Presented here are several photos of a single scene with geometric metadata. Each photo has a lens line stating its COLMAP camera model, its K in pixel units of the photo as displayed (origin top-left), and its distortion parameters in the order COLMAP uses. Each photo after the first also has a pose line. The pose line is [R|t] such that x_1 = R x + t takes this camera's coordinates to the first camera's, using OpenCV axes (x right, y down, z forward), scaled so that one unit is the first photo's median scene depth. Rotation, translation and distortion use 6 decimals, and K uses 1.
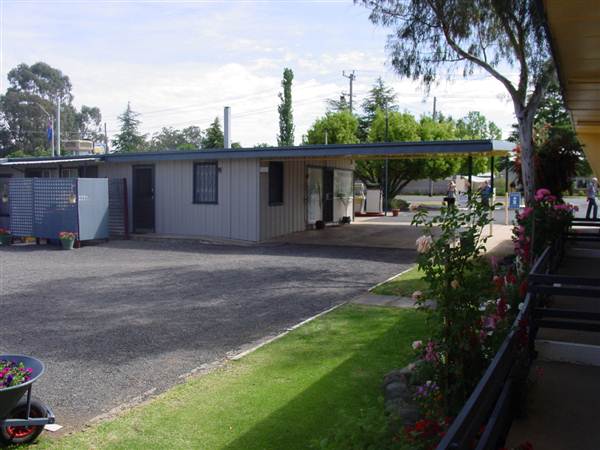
lens RADIAL K [[822.6, 0, 300.0], [0, 822.6, 240.2], [0, 0, 1]] dist [-0.010219, 0.008287]
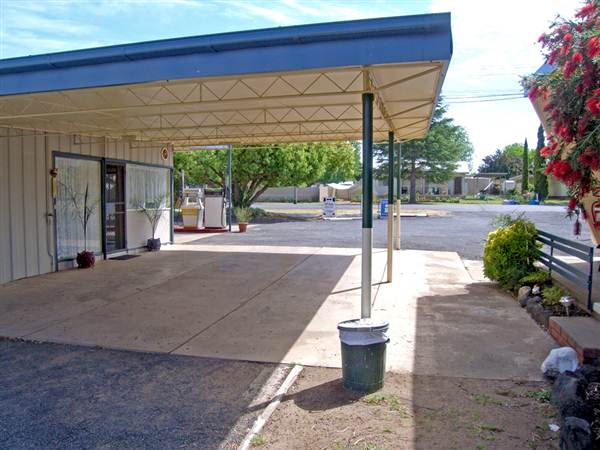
lens RADIAL K [[488.1, 0, 292.0], [0, 488.1, 226.4], [0, 0, 1]] dist [-0.080175, 0.008443]
pose [[0.991185, -0.013603, 0.131783, 0.101141], [0.014010, 0.999900, -0.002166, -0.032123], [-0.131741, 0.003994, 0.991276, 0.547004]]
